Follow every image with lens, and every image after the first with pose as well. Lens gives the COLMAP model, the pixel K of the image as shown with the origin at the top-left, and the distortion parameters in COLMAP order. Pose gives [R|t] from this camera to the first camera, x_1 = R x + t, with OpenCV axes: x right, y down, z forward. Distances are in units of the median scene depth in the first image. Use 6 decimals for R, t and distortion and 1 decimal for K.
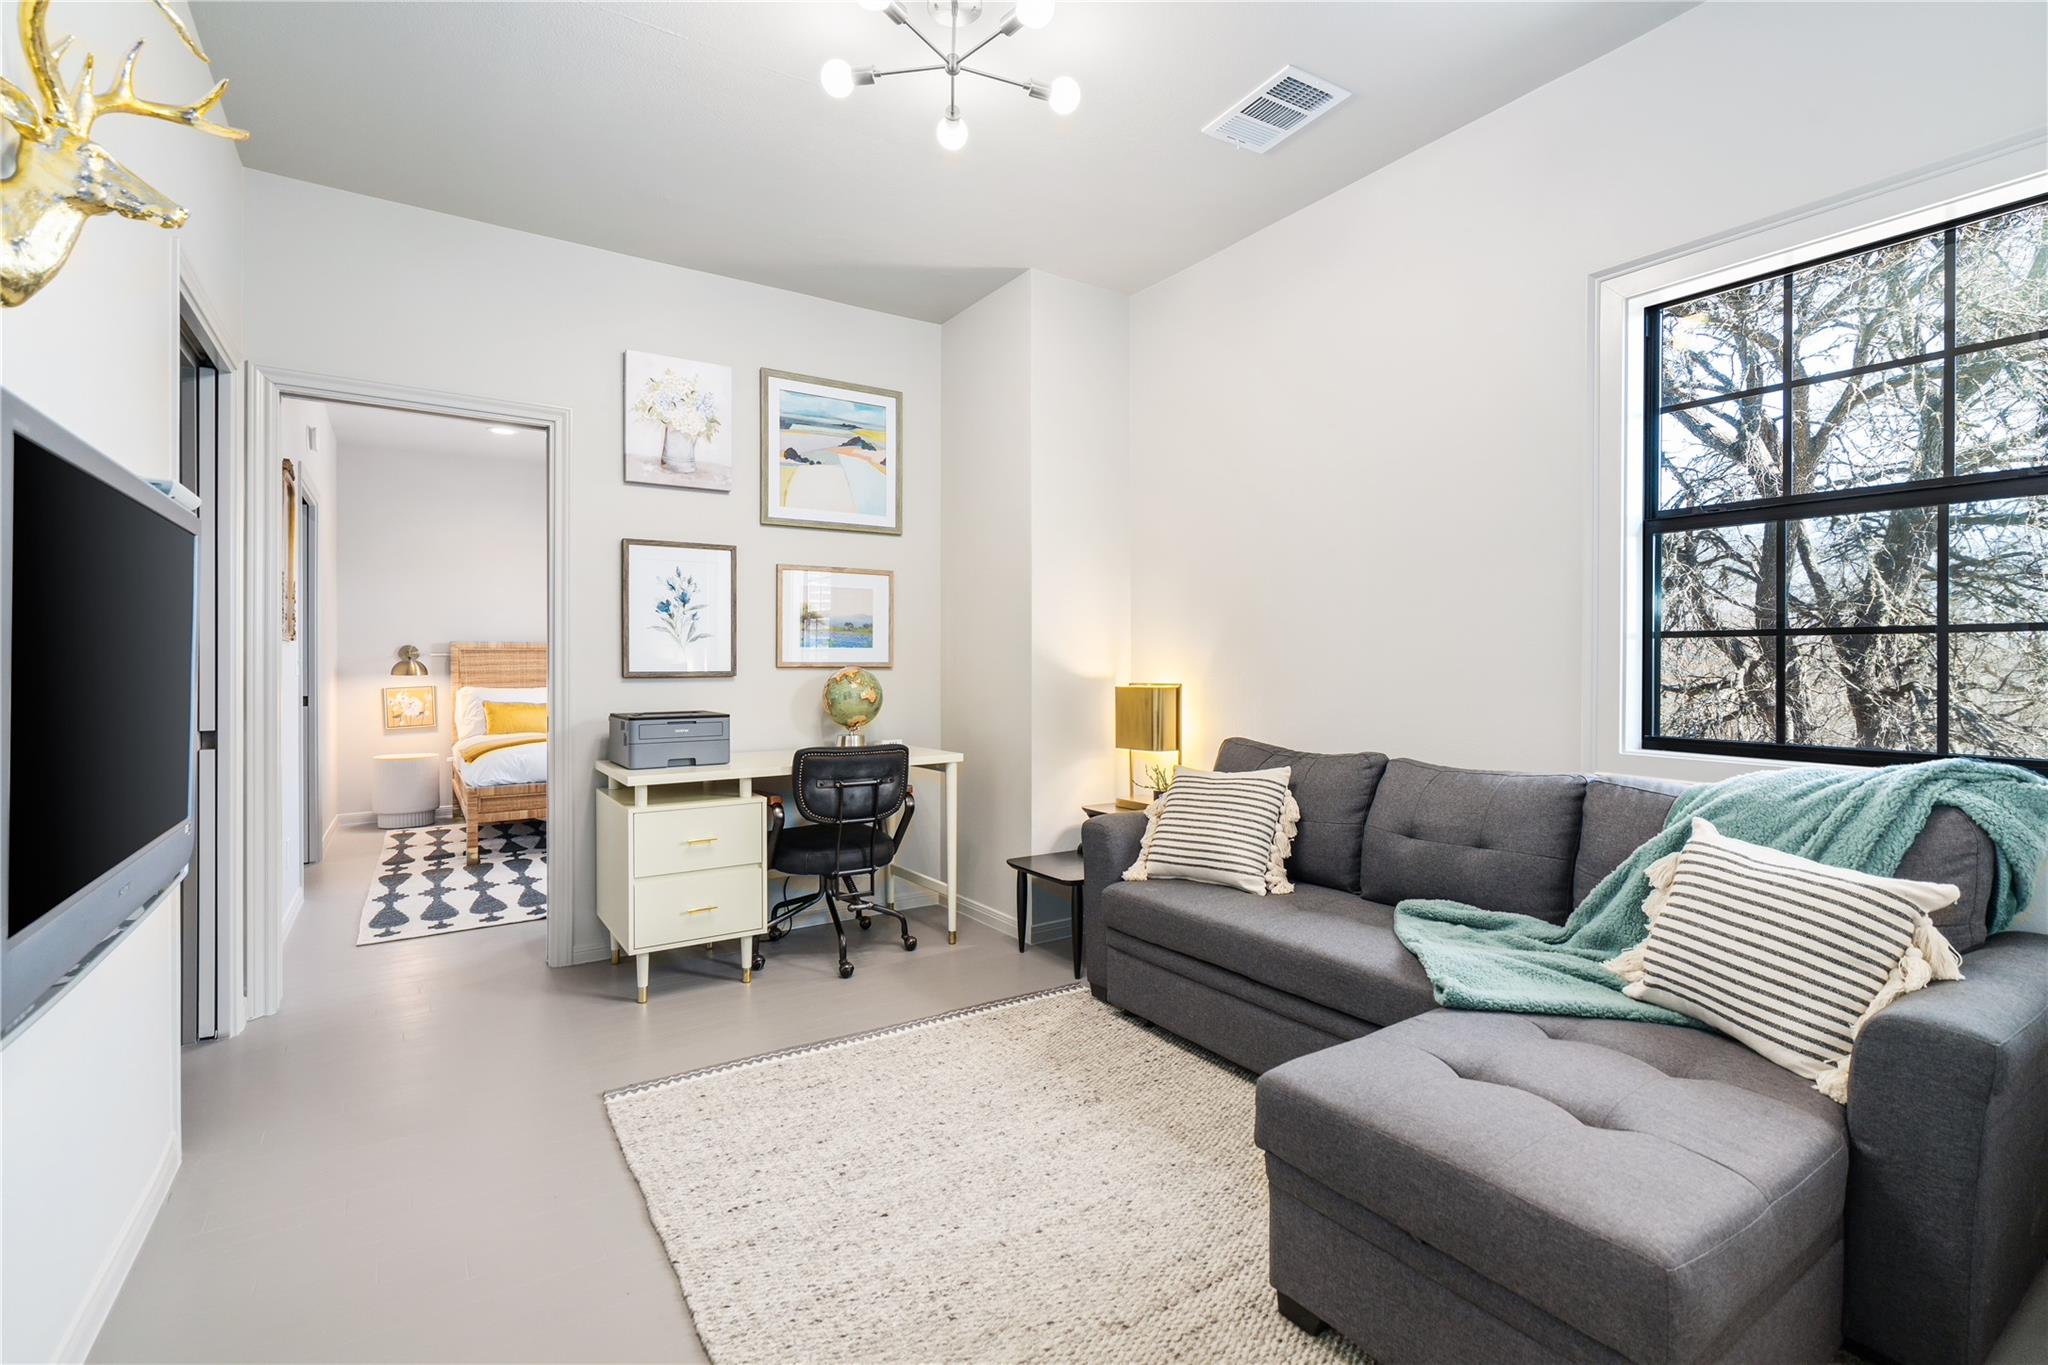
lens RADIAL K [[926.4, 0, 1023.5], [0, 926.4, 666.9], [0, 0, 1]] dist [0.000790, 0.000024]
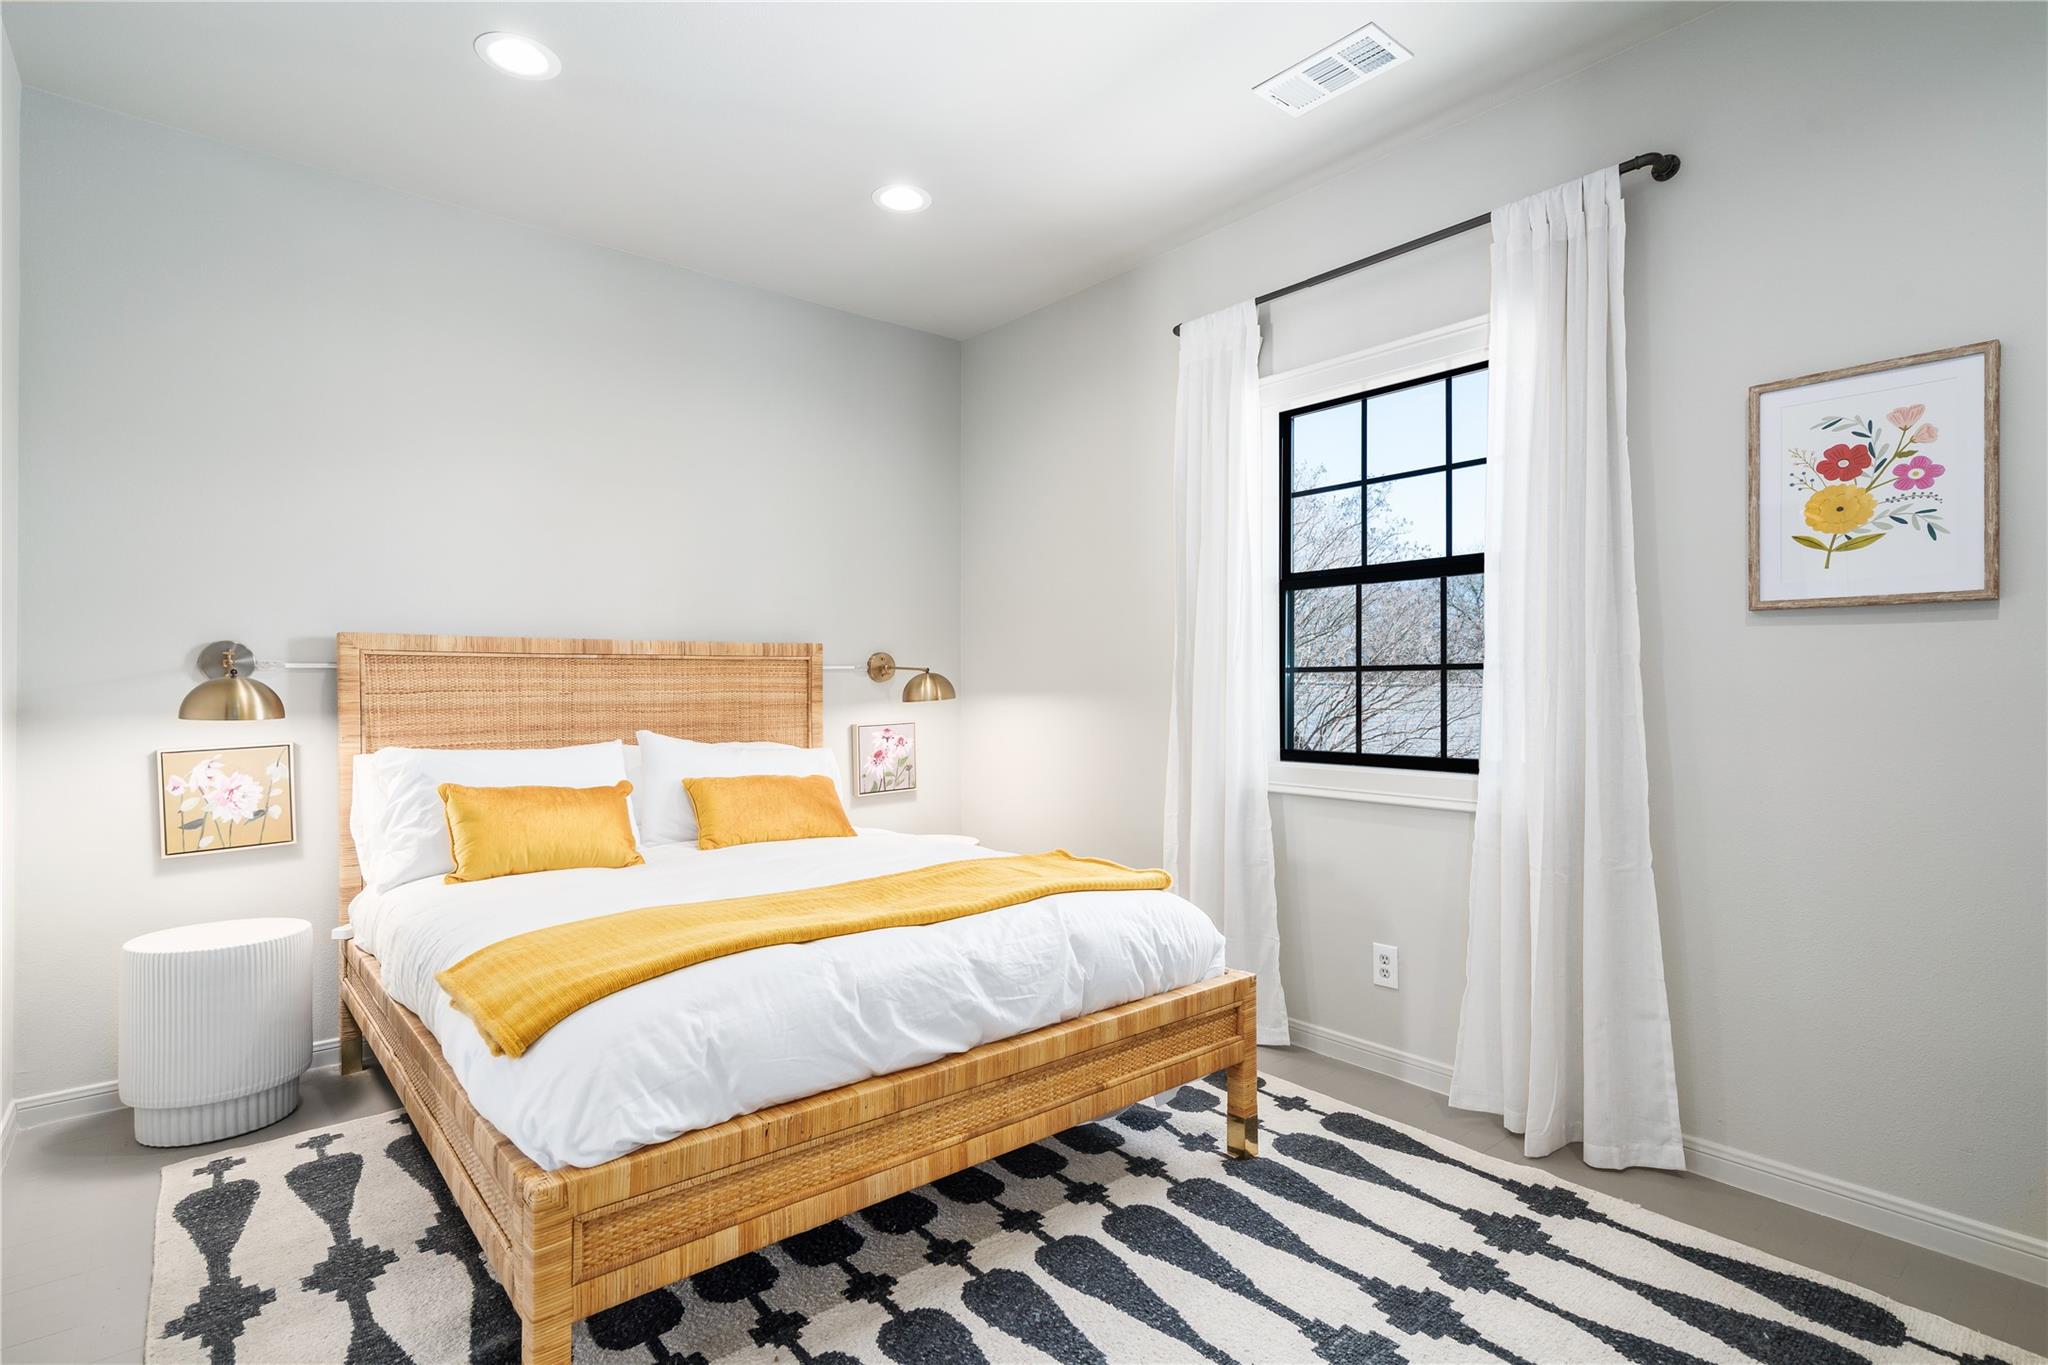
lens RADIAL K [[999.4, 0, 1024.5], [0, 999.4, 696.3], [0, 0, 1]] dist [-0.002256, -0.000229]
pose [[0.993504, -0.000137, 0.113795, -0.378978], [0.000048, 1.000000, 0.000786, -0.000324], [-0.113795, -0.000775, 0.993504, 0.546706]]
